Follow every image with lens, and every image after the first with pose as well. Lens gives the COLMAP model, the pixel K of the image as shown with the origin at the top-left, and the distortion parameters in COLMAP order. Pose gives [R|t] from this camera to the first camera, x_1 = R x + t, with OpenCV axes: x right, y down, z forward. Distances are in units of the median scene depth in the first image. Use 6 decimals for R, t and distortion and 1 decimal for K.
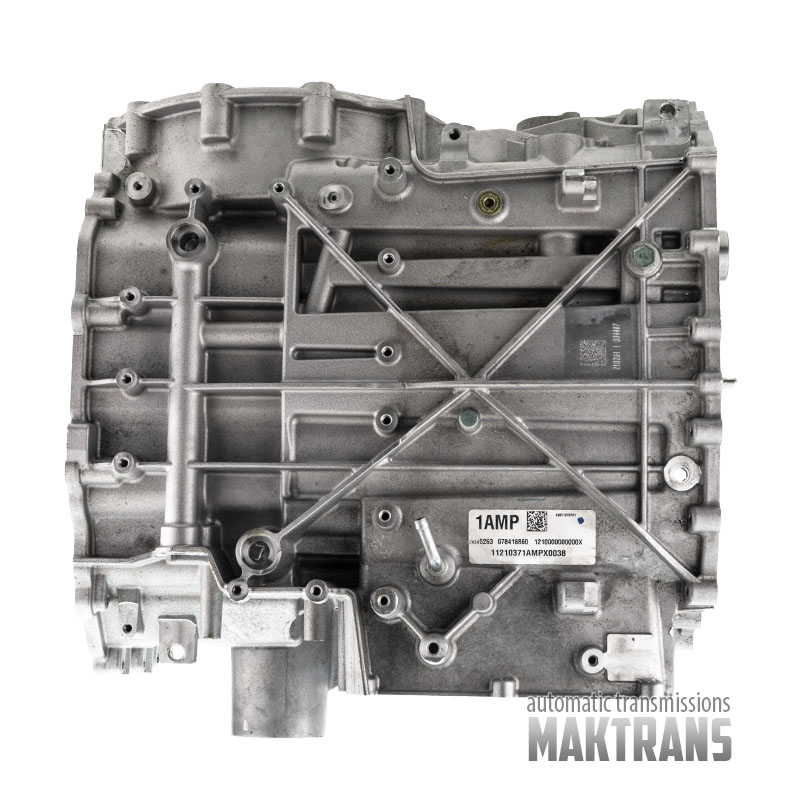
lens RADIAL K [[1605.9, 0, 400.0], [0, 1605.9, 400.0], [0, 0, 1]] dist [-0.025008, 0.026432]
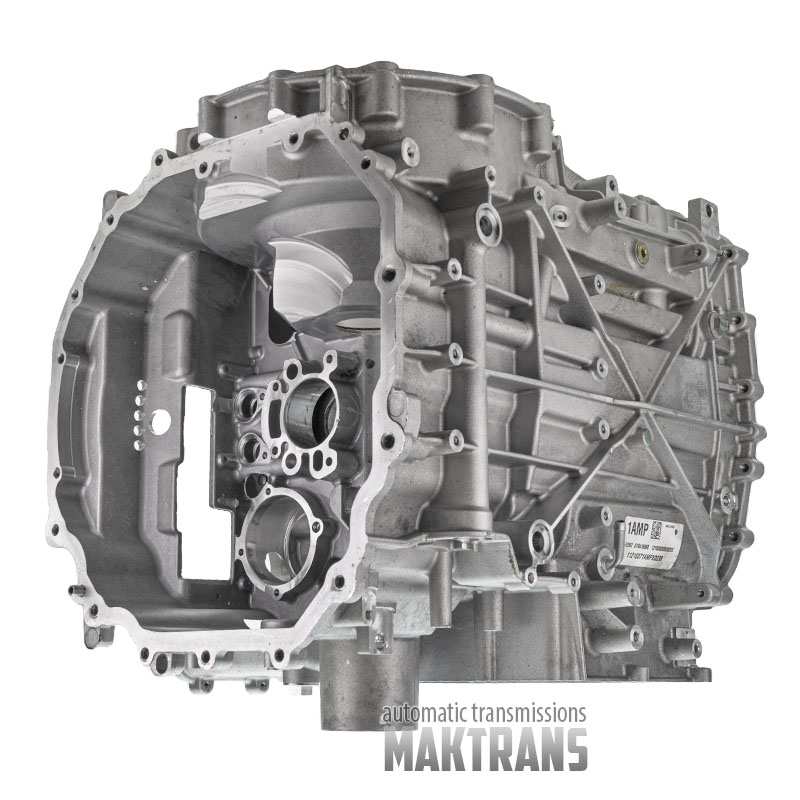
lens RADIAL K [[1605.9, 0, 400.0], [0, 1605.9, 400.0], [0, 0, 1]] dist [-0.025008, 0.026432]
pose [[0.585673, 0.134182, 0.799364, -0.971297], [-0.107423, 0.990352, -0.087535, 0.103699], [-0.803397, -0.034603, 0.594437, 0.455952]]
